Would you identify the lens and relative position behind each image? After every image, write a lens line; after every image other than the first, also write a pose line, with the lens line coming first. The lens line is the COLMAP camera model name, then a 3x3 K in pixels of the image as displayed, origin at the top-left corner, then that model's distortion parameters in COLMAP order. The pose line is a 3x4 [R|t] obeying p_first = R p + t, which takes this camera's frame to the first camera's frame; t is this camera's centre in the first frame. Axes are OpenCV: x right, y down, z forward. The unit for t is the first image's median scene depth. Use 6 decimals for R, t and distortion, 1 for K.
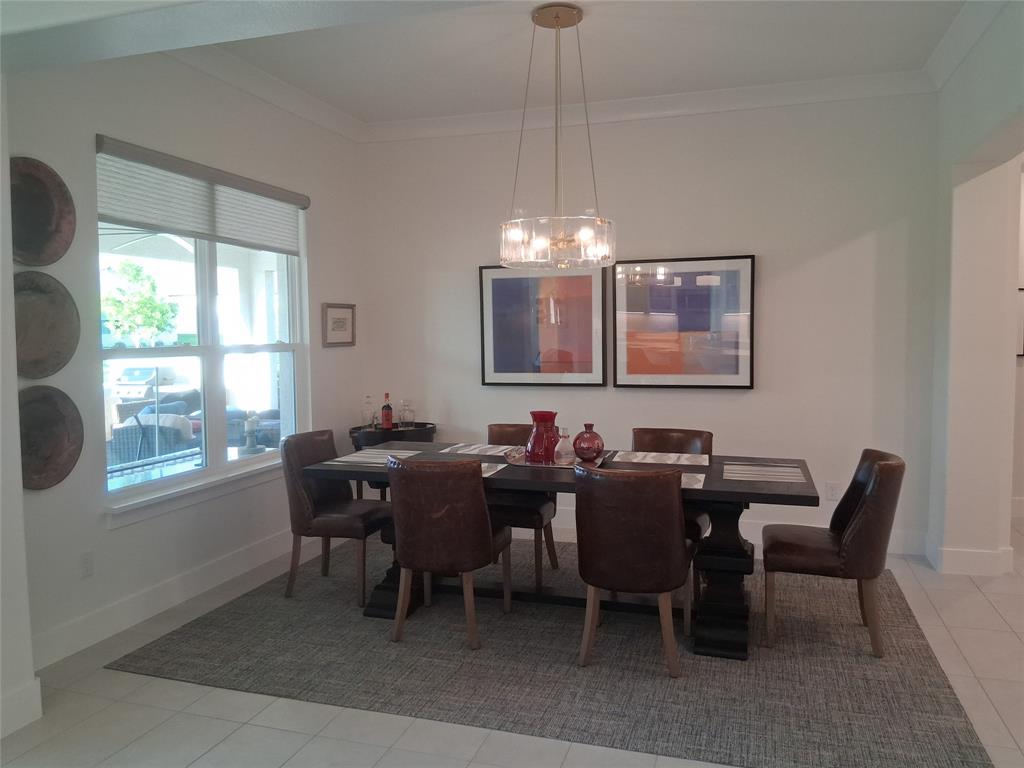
lens RADIAL K [[790.9, 0, 510.2], [0, 790.9, 380.3], [0, 0, 1]] dist [0.006059, -0.058246]
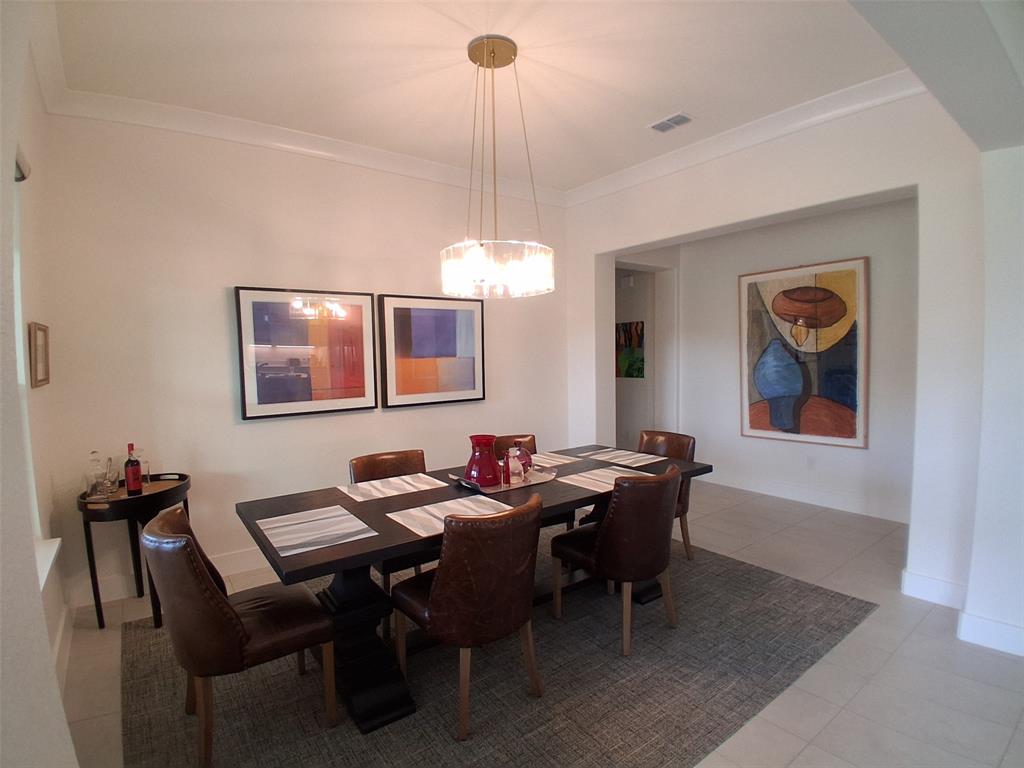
lens RADIAL K [[517.0, 0, 511.7], [0, 517.0, 385.9], [0, 0, 1]] dist [-0.031440, -0.001564]
pose [[0.575453, -0.051005, 0.816243, -0.350551], [0.070536, 0.997430, 0.012599, -0.019301], [-0.814788, 0.050324, 0.577571, 0.440771]]
